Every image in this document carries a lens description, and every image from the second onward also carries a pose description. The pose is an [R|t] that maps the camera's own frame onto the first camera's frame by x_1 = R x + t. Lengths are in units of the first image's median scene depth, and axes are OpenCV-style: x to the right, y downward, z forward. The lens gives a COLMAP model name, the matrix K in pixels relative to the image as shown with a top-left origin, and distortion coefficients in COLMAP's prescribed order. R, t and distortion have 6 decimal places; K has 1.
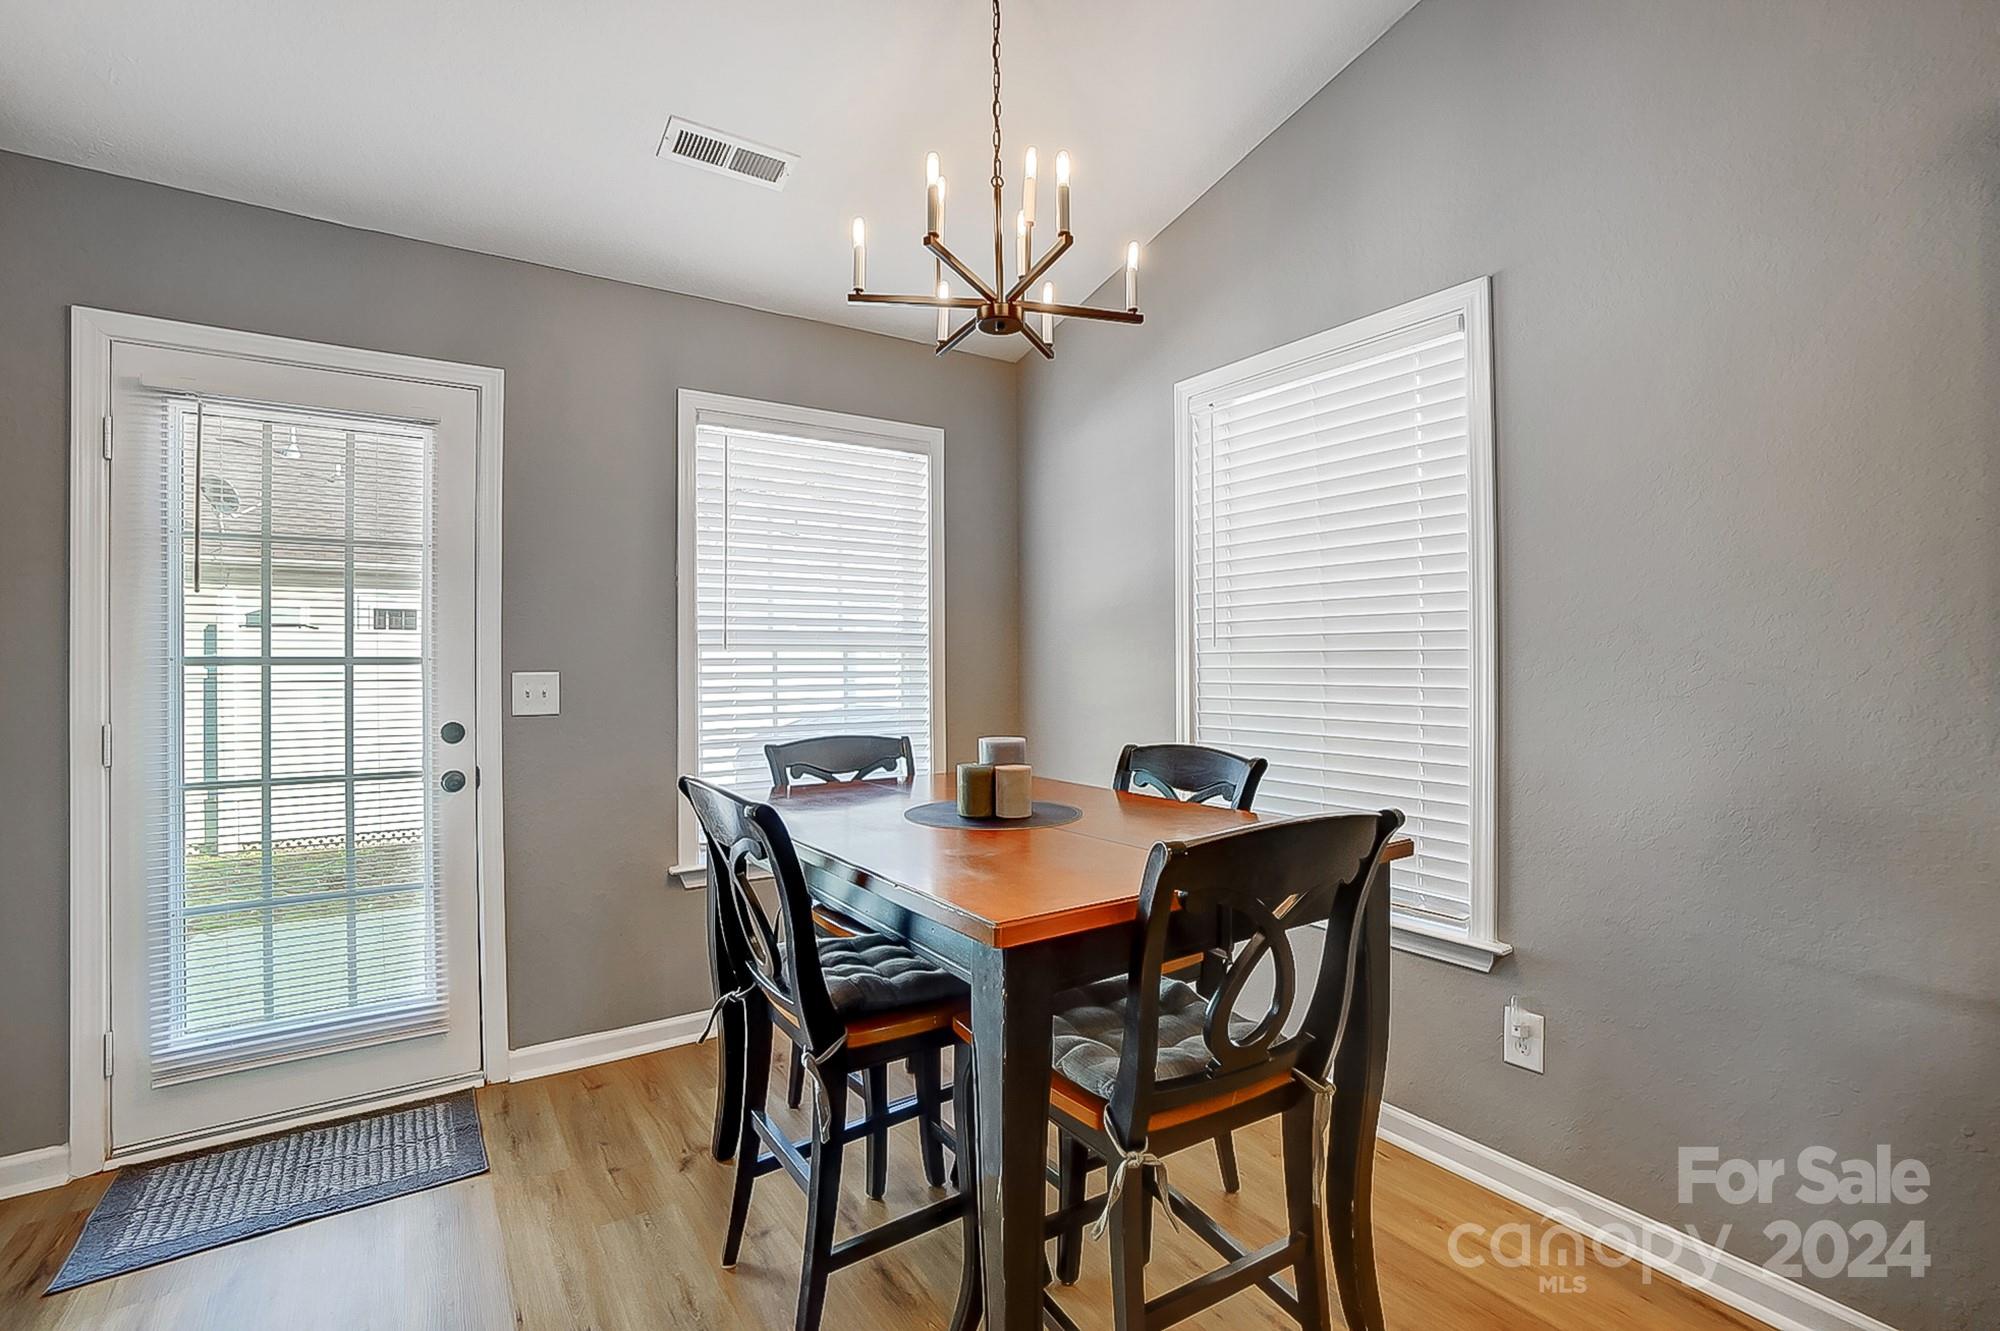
lens RADIAL K [[891.5, 0, 992.1], [0, 891.5, 658.4], [0, 0, 1]] dist [-0.063536, 0.023374]
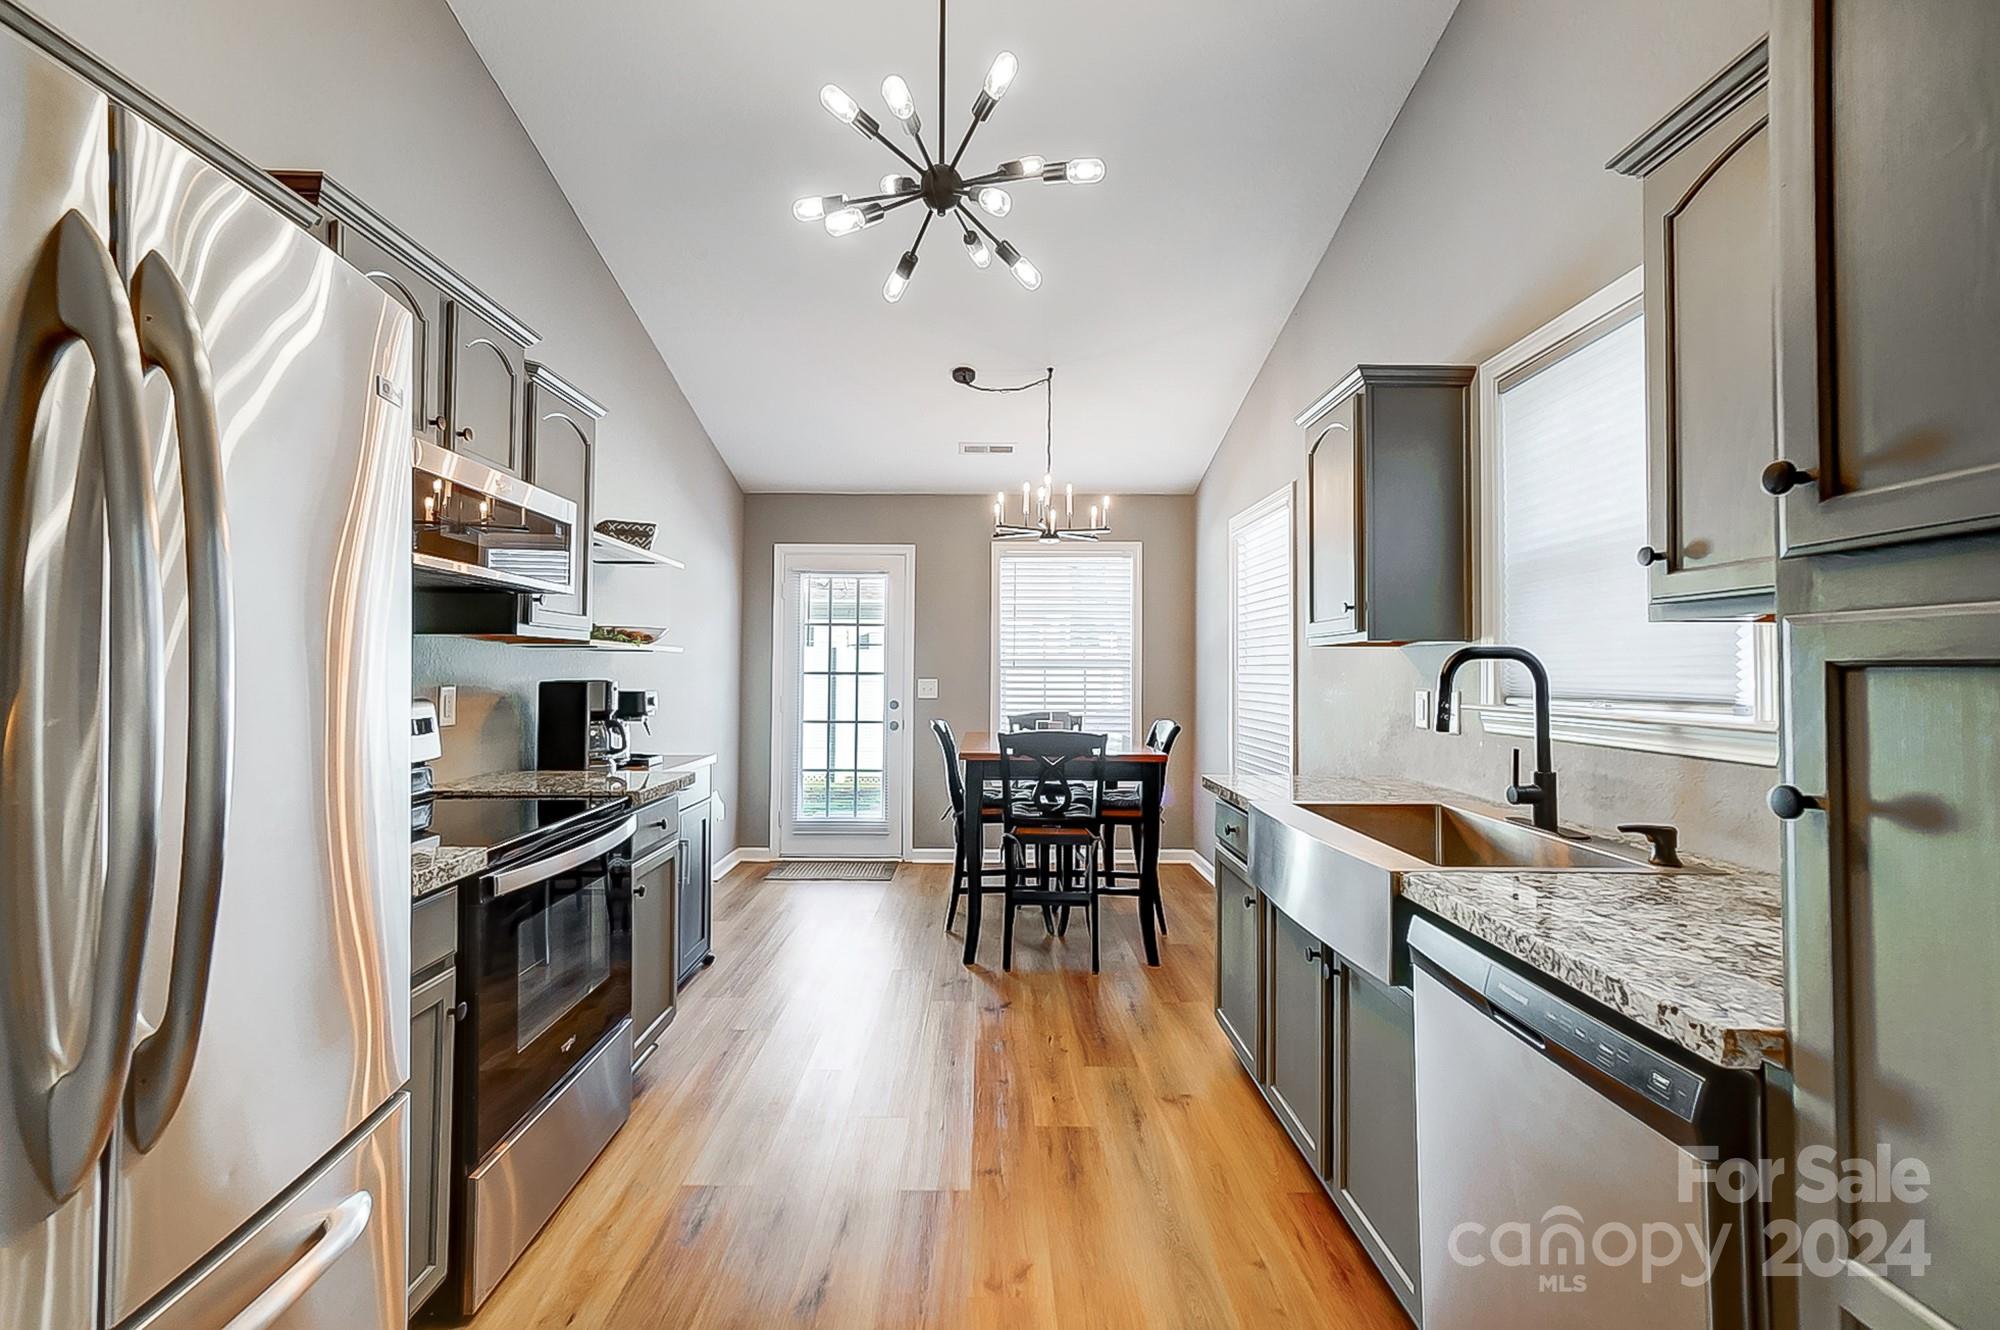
lens RADIAL K [[891.5, 0, 992.1], [0, 891.5, 657.9], [0, 0, 1]] dist [-0.063536, 0.023374]
pose [[0.829075, 0.000459, -0.559138, 0.909842], [-0.009082, 0.999879, -0.012644, -0.011215], [0.559064, 0.015561, 0.828978, -0.804582]]
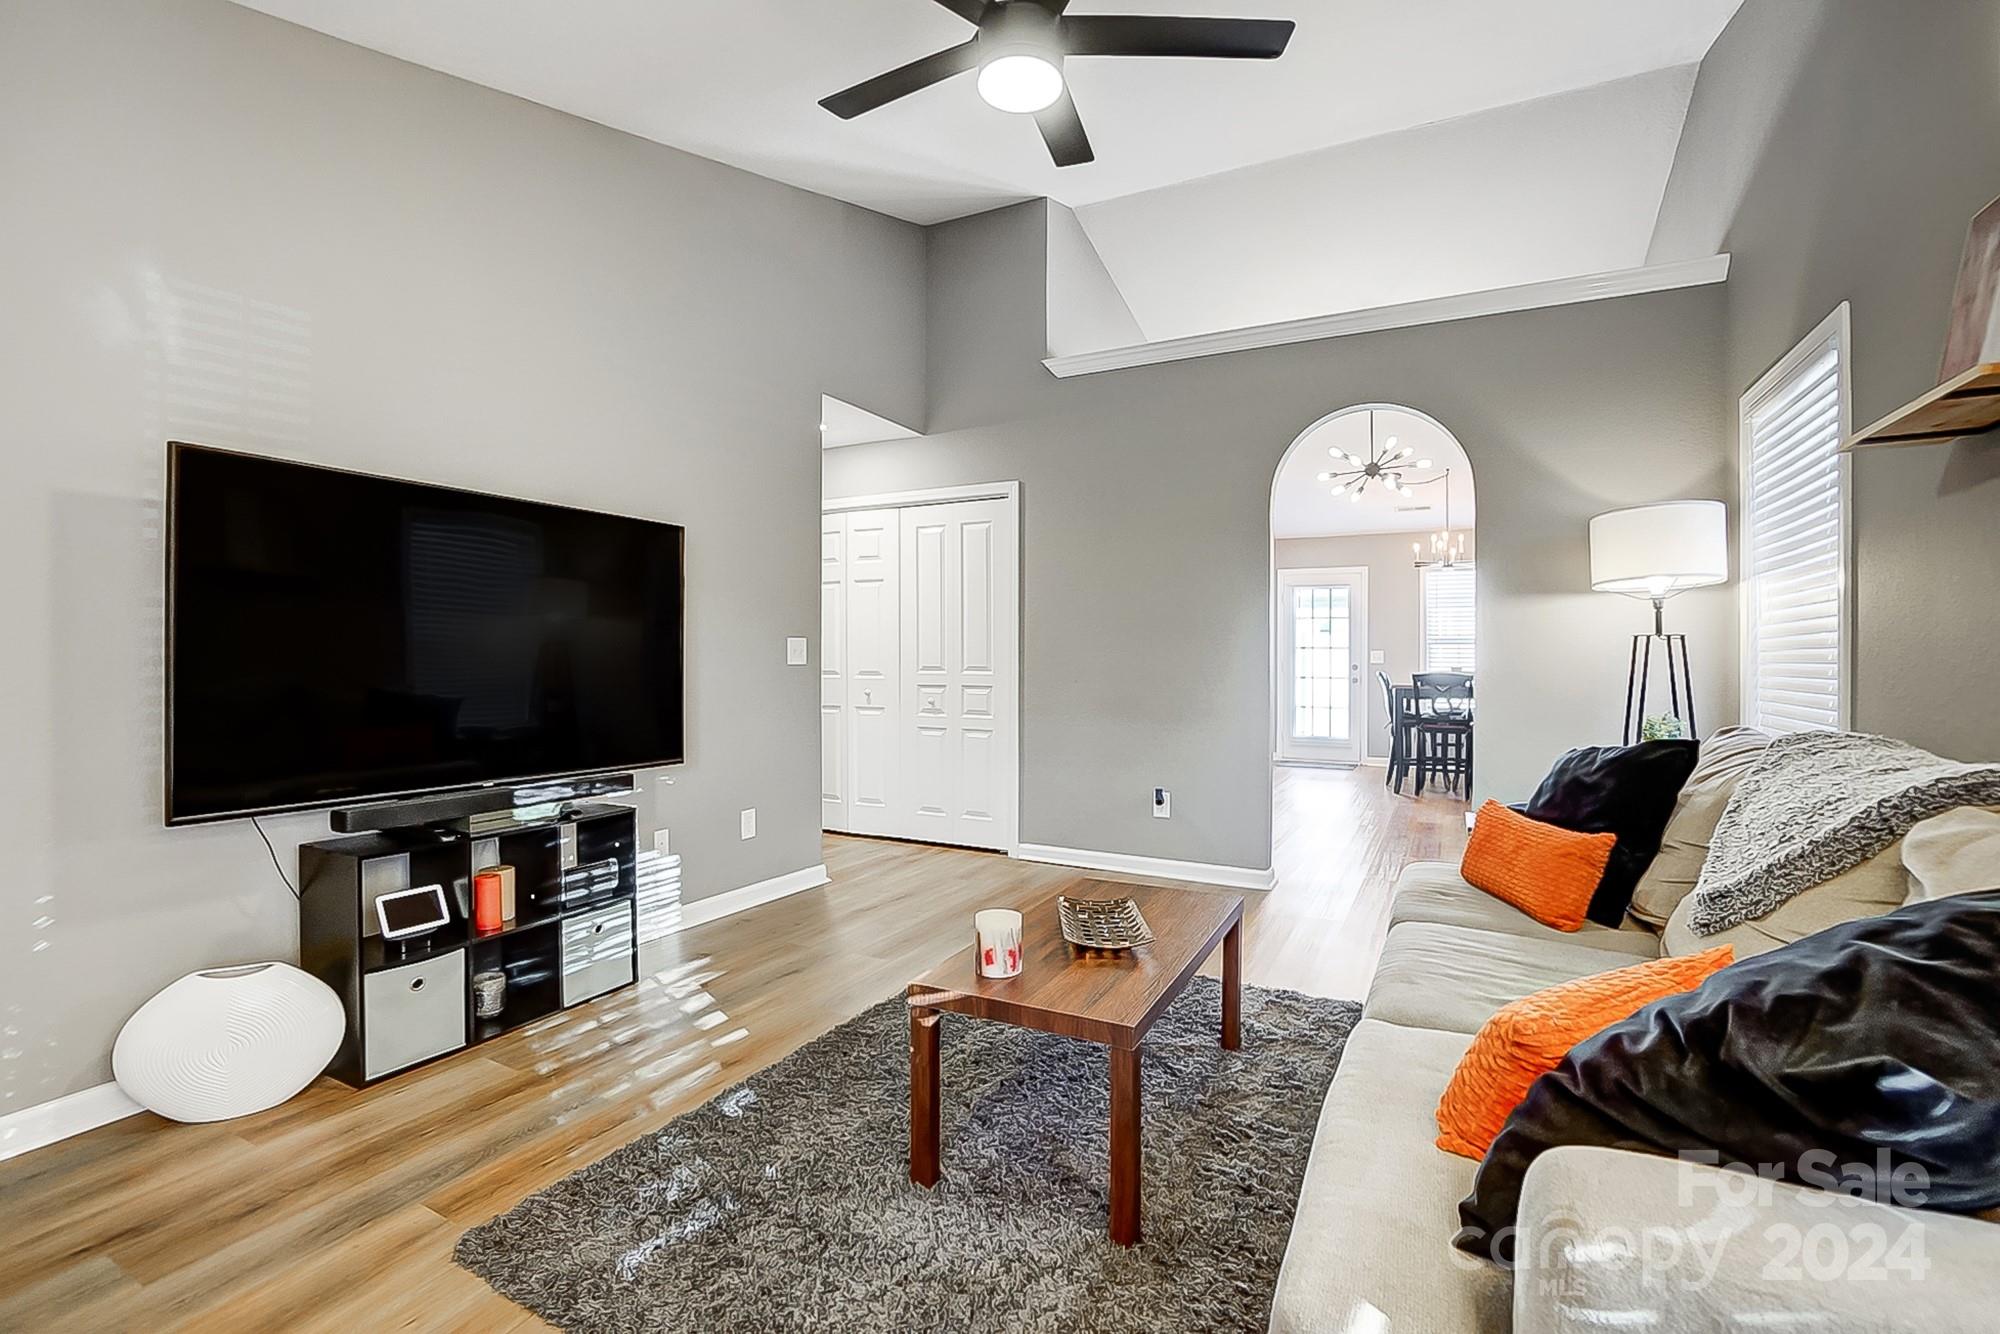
lens RADIAL K [[891.5, 0, 992.1], [0, 891.5, 659.9], [0, 0, 1]] dist [-0.063536, 0.023374]
pose [[0.464607, 0.006765, -0.885491, 1.994800], [-0.002627, 0.999977, 0.006262, 0.033548], [0.885513, -0.000583, 0.464614, -2.115719]]
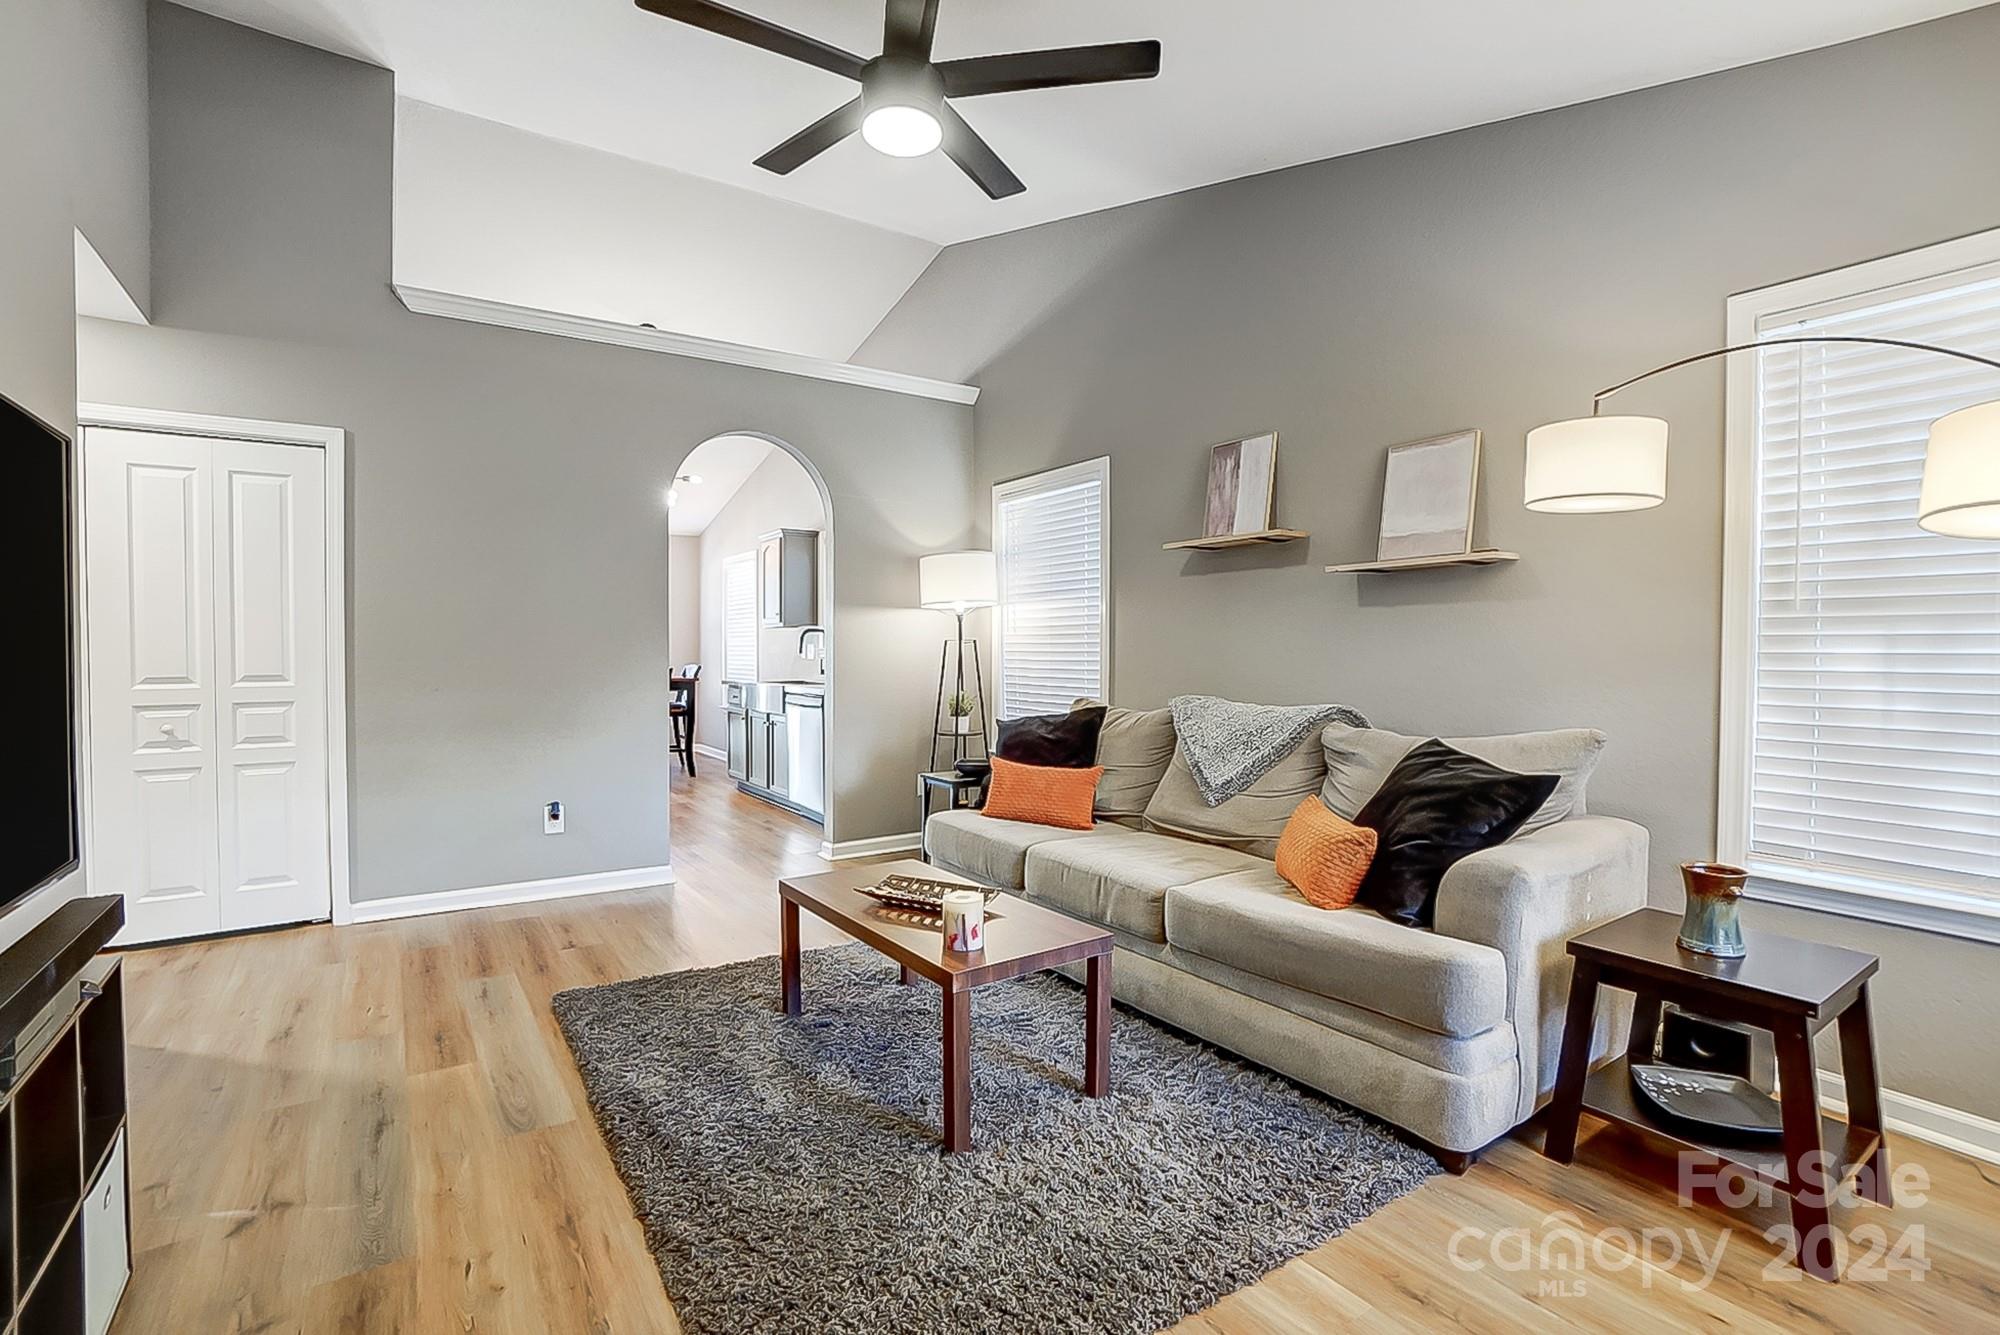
lens RADIAL K [[891.5, 0, 992.1], [0, 891.5, 660.4], [0, 0, 1]] dist [-0.063536, 0.023374]
pose [[0.999981, -0.000217, -0.006192, 1.393530], [0.000323, 0.999851, 0.017257, 0.014308], [0.006187, -0.017258, 0.999832, -2.591480]]
